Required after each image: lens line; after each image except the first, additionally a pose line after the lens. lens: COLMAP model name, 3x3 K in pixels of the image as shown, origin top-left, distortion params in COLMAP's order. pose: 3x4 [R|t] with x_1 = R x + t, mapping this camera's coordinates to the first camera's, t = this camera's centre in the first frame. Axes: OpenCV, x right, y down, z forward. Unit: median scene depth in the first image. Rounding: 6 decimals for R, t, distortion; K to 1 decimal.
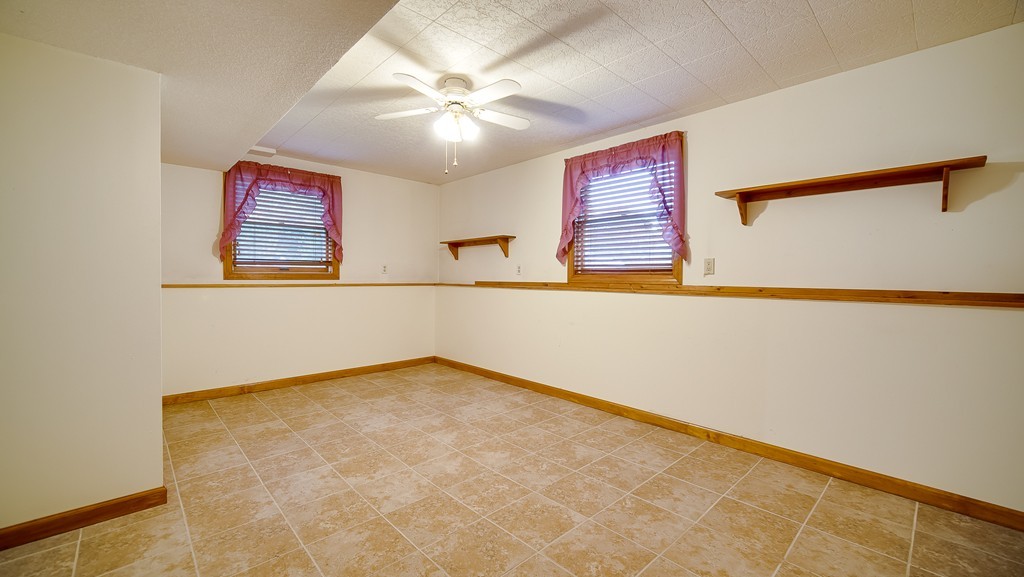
lens RADIAL K [[405.7, 0, 507.8], [0, 405.7, 285.2], [0, 0, 1]] dist [-0.000714, 0.000557]
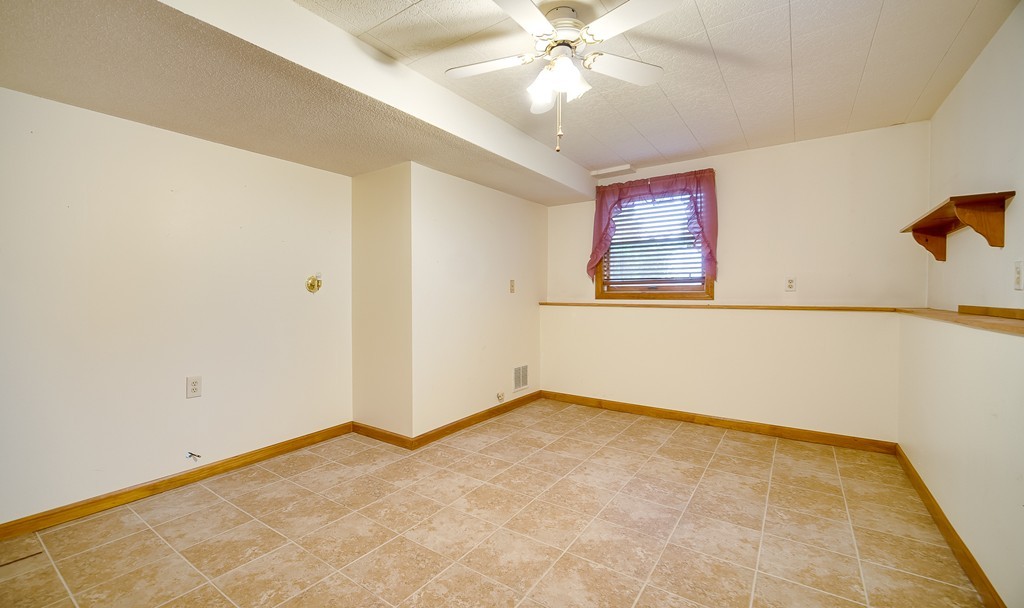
lens RADIAL K [[426.2, 0, 477.7], [0, 426.2, 300.9], [0, 0, 1]] dist [0.007110, -0.006006]
pose [[0.184889, 0.007975, -0.982727, 0.470660], [-0.017817, 0.999830, 0.004762, -0.011270], [0.982598, 0.016628, 0.184999, 0.612214]]
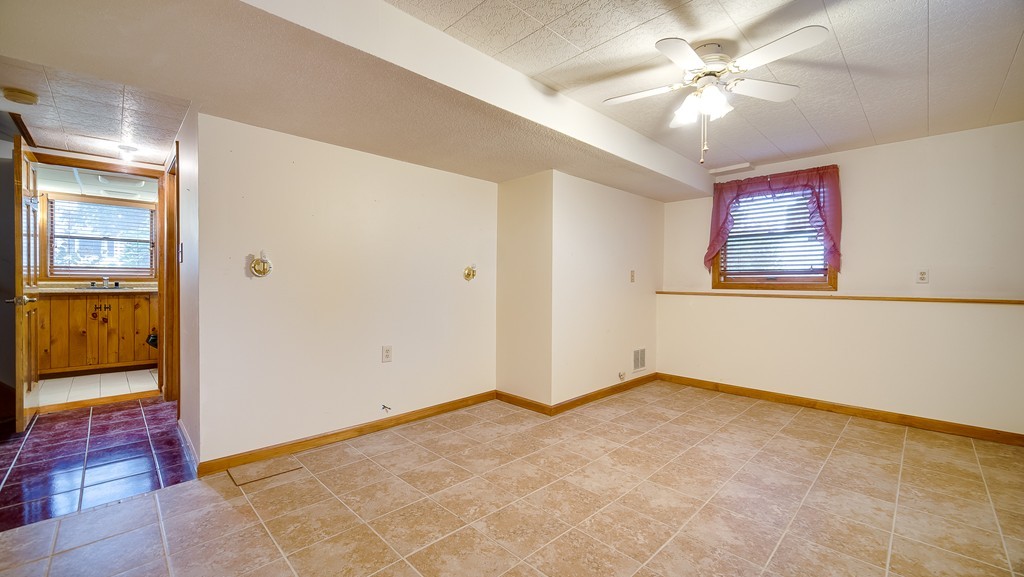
lens RADIAL K [[405.7, 0, 507.8], [0, 405.7, 285.2], [0, 0, 1]] dist [-0.000714, 0.000557]
pose [[0.029874, -0.000260, -0.999554, 0.569433], [-0.028976, 0.999579, -0.001126, -0.007486], [0.999134, 0.028997, 0.029854, 0.488022]]
